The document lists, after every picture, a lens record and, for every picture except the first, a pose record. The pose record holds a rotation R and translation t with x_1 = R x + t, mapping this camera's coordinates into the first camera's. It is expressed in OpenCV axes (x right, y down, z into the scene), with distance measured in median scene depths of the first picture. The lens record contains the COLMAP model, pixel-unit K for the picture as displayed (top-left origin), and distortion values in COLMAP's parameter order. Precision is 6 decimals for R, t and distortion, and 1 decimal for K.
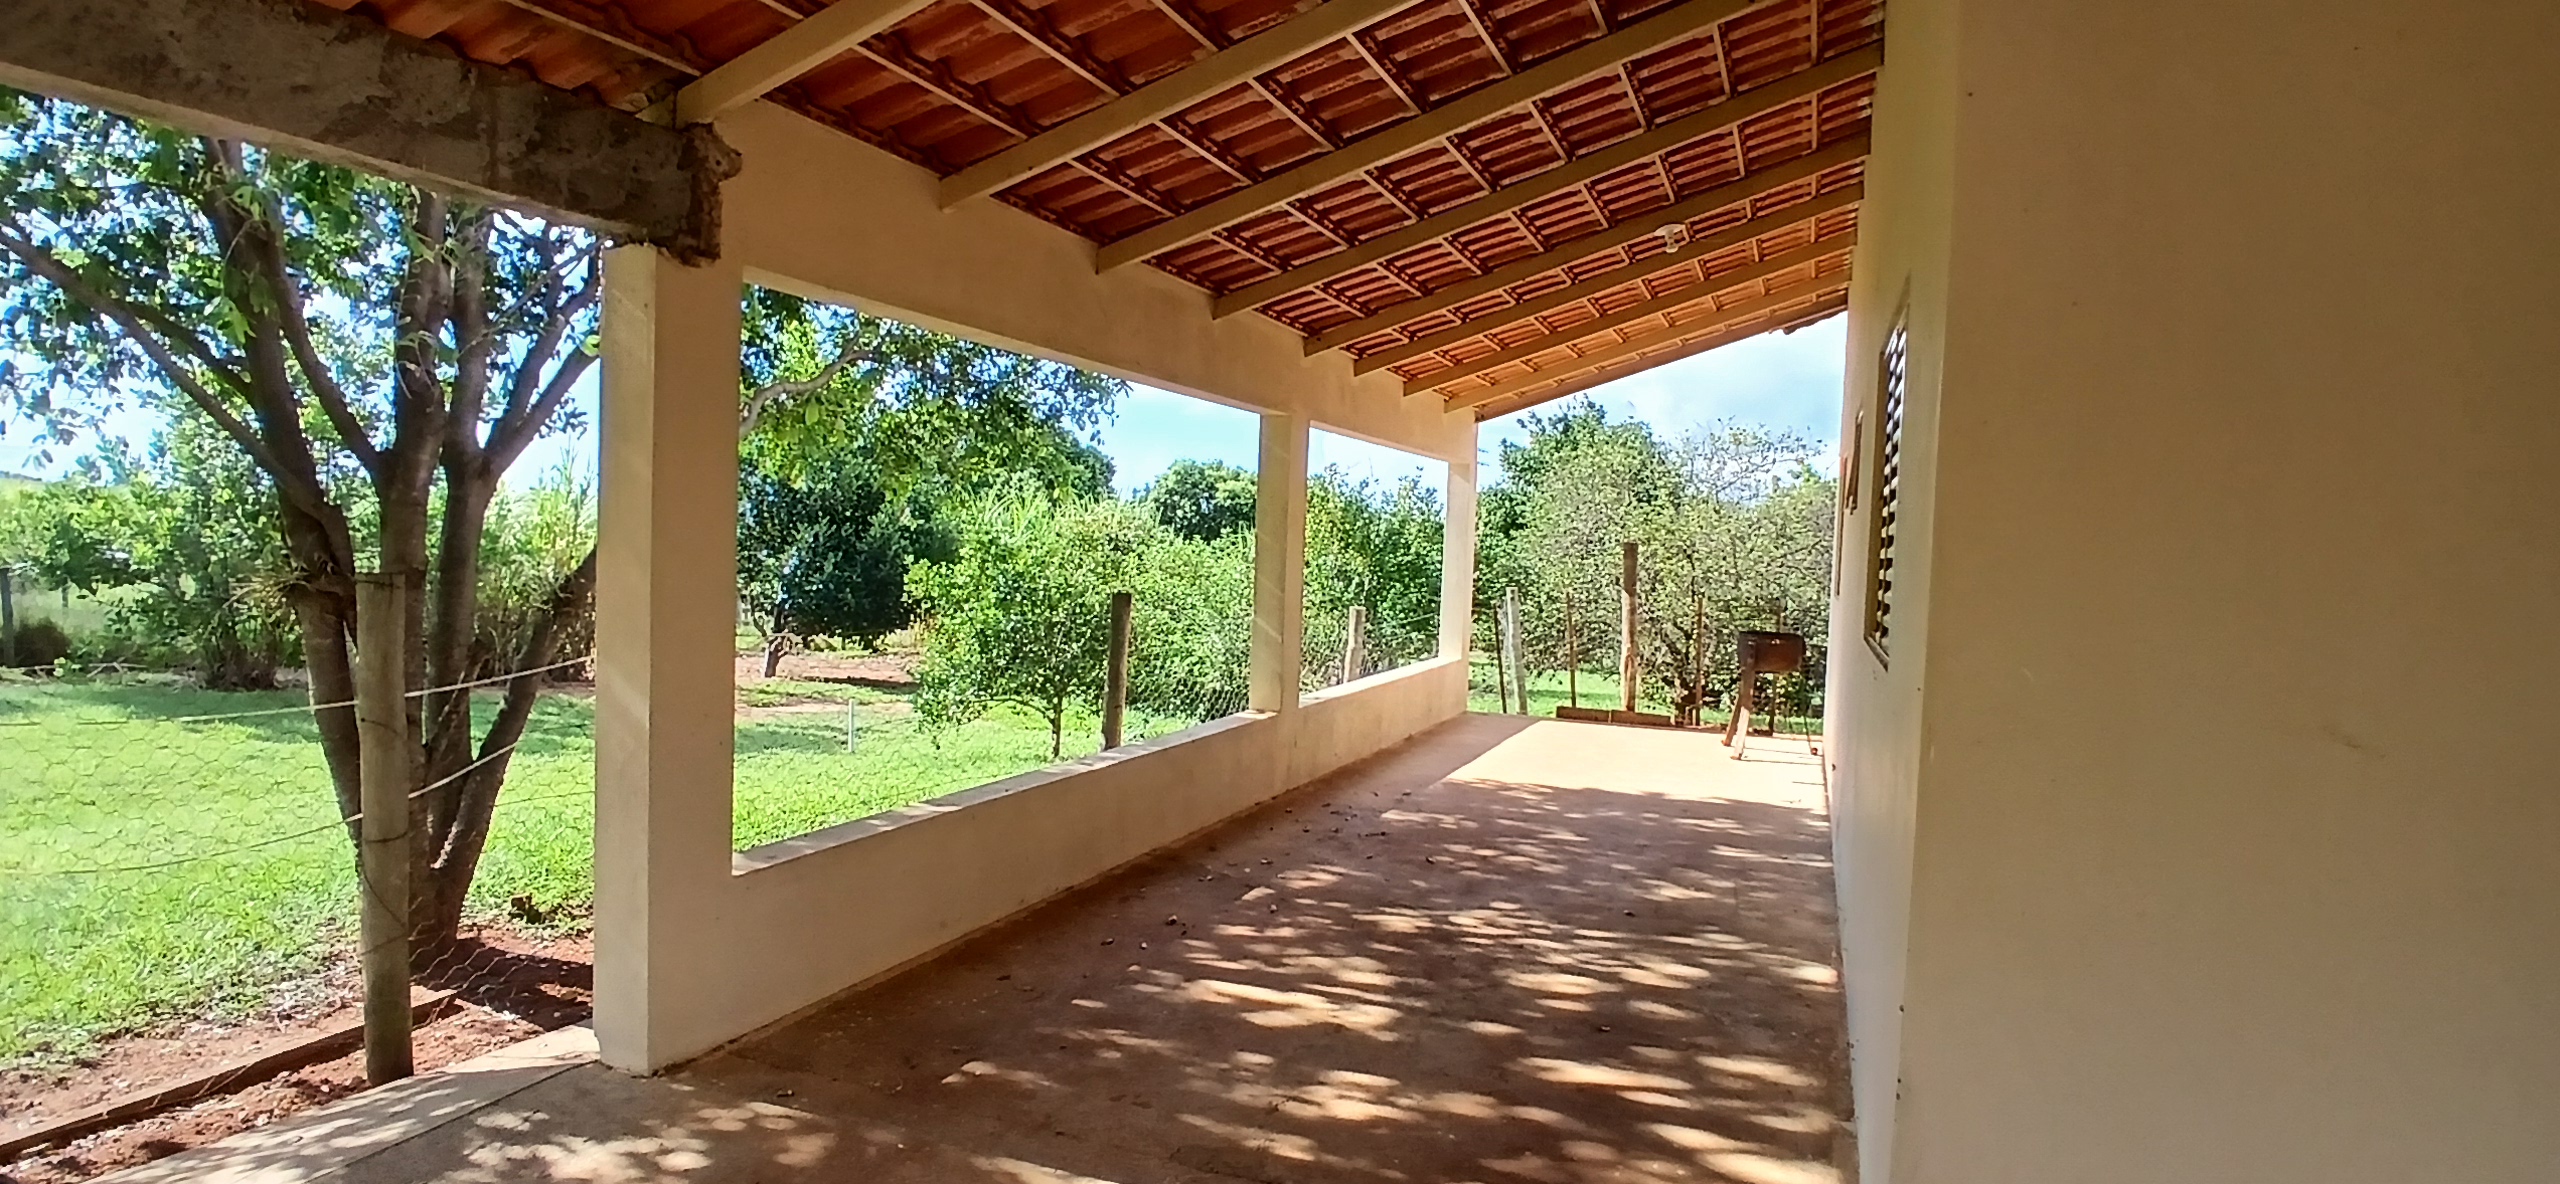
lens RADIAL K [[1260.4, 0, 1284.8], [0, 1260.4, 606.4], [0, 0, 1]] dist [0.005238, -0.044972]
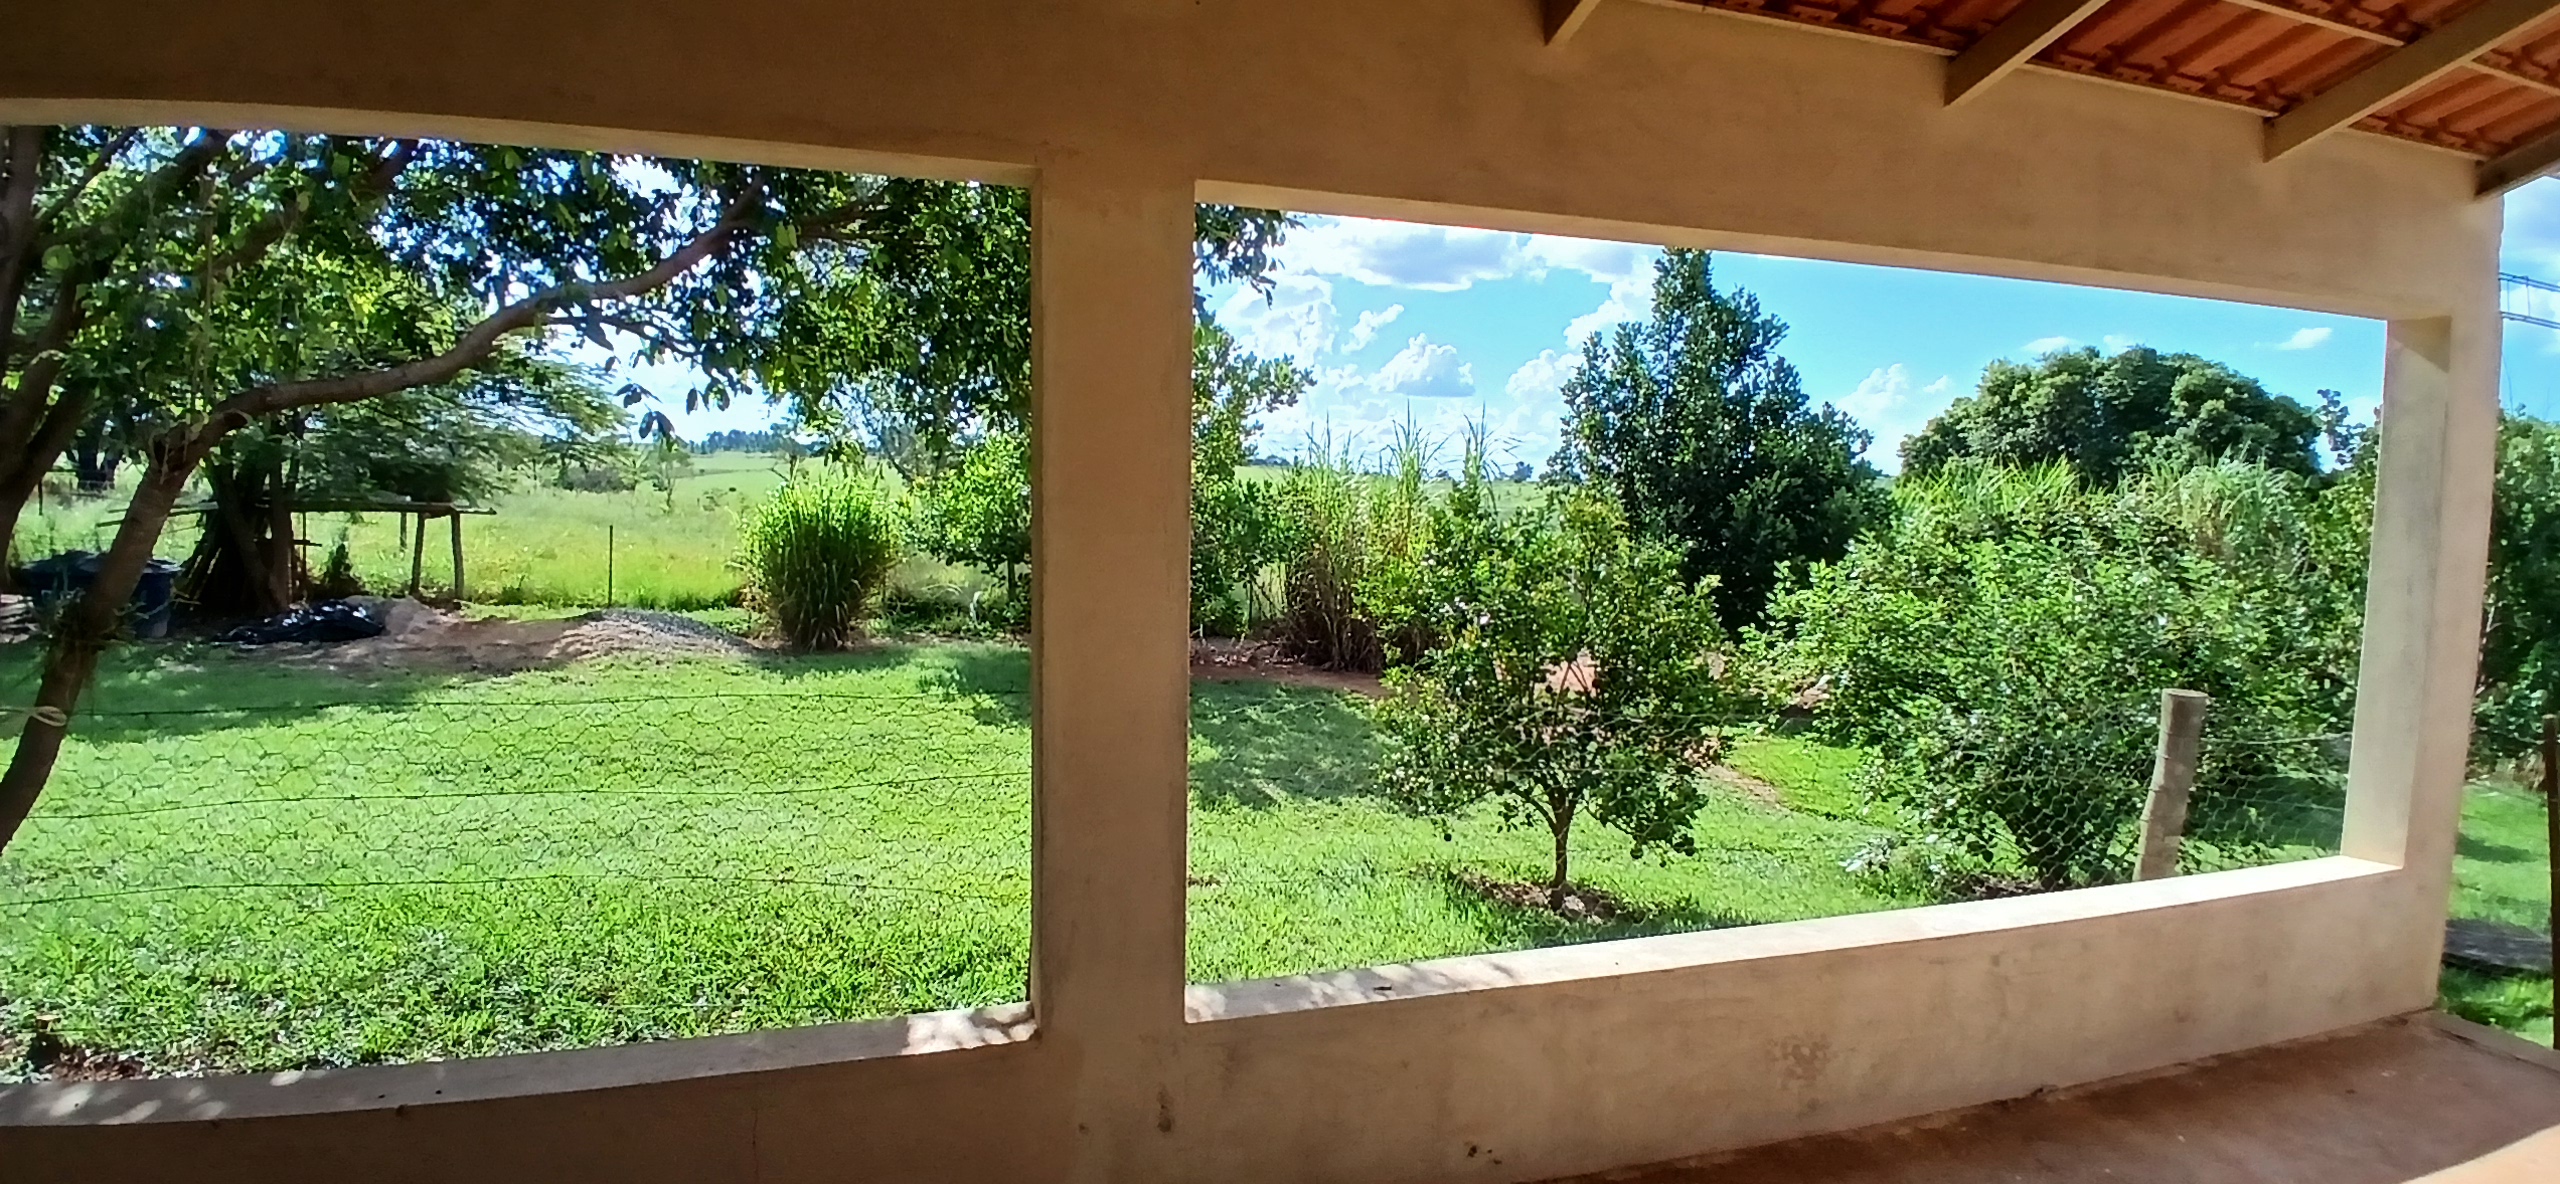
lens RADIAL K [[1260.4, 0, 1284.8], [0, 1260.4, 606.4], [0, 0, 1]] dist [0.005238, -0.044972]
pose [[0.636545, 0.055996, -0.769204, 0.070532], [-0.044022, 0.998373, 0.036250, -0.012477], [0.769982, 0.010787, 0.637975, 0.196900]]
